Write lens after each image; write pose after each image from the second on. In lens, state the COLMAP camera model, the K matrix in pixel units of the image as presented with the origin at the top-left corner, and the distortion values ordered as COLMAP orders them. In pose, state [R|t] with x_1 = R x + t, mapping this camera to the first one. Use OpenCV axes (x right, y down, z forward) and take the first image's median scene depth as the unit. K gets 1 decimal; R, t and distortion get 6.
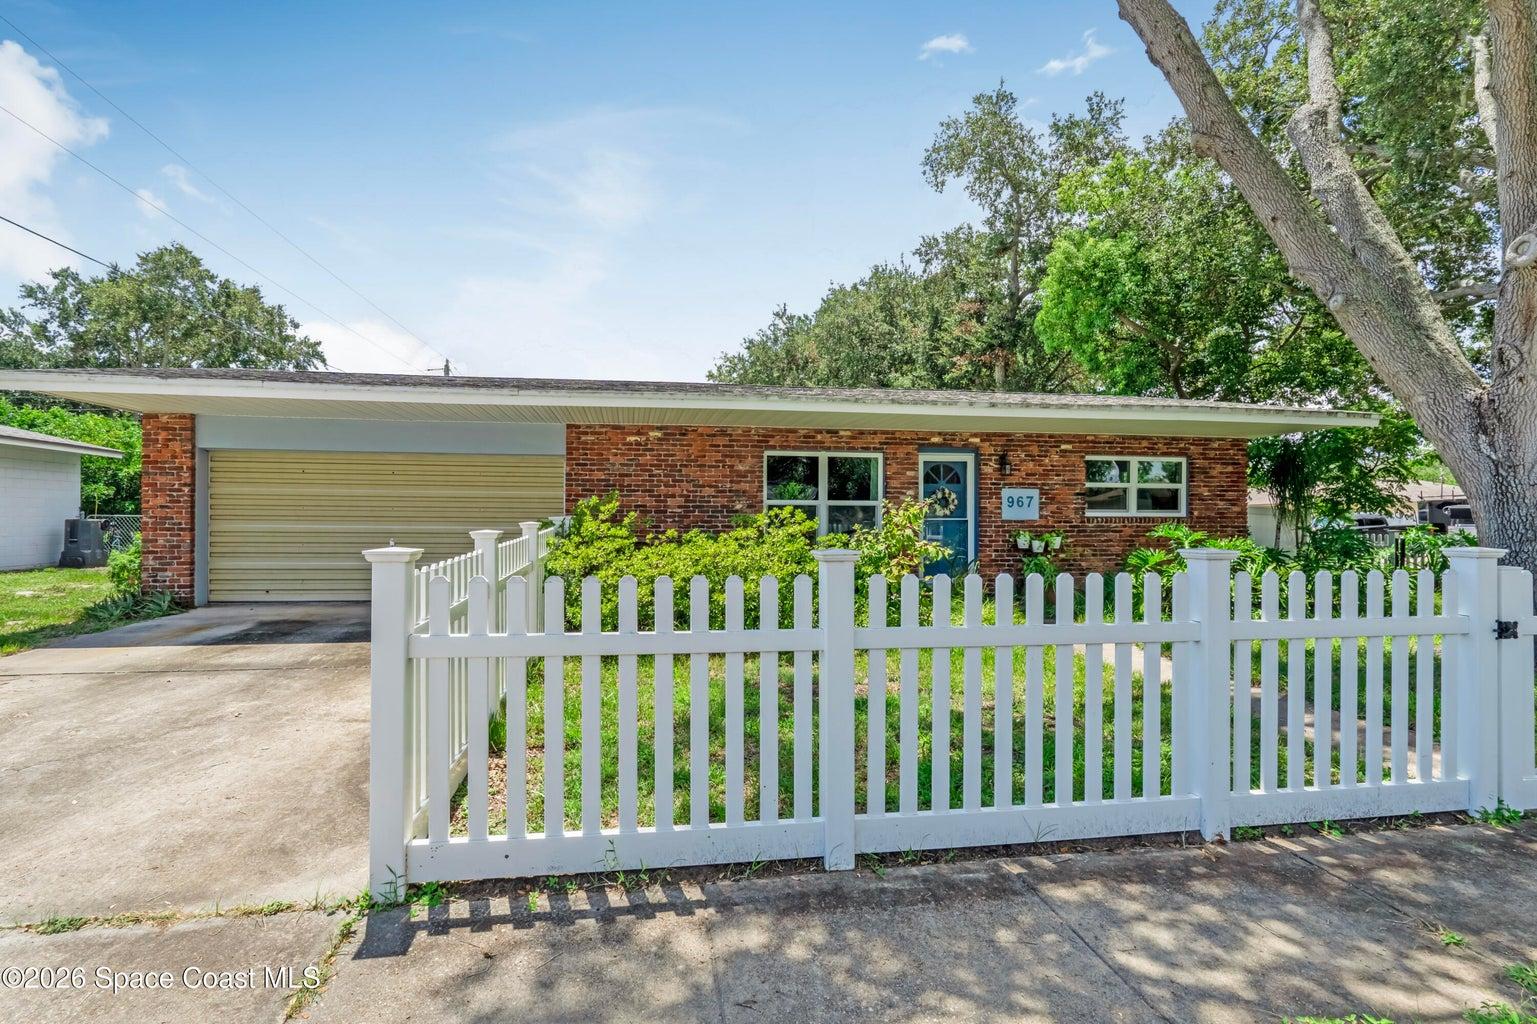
lens RADIAL K [[711.3, 0, 737.0], [0, 711.3, 519.1], [0, 0, 1]] dist [0.001367, -0.000009]
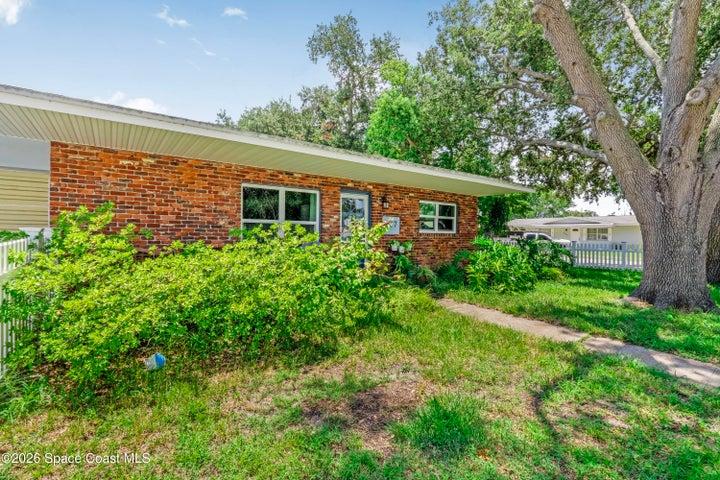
lens RADIAL K [[333.9, 0, 359.7], [0, 333.9, 236.7], [0, 0, 1]] dist [-0.003646, -0.000298]
pose [[0.882476, 0.003031, 0.470347, -0.062301], [-0.006422, 0.999964, 0.005606, 0.002806], [-0.470313, -0.007968, 0.882464, 0.323795]]
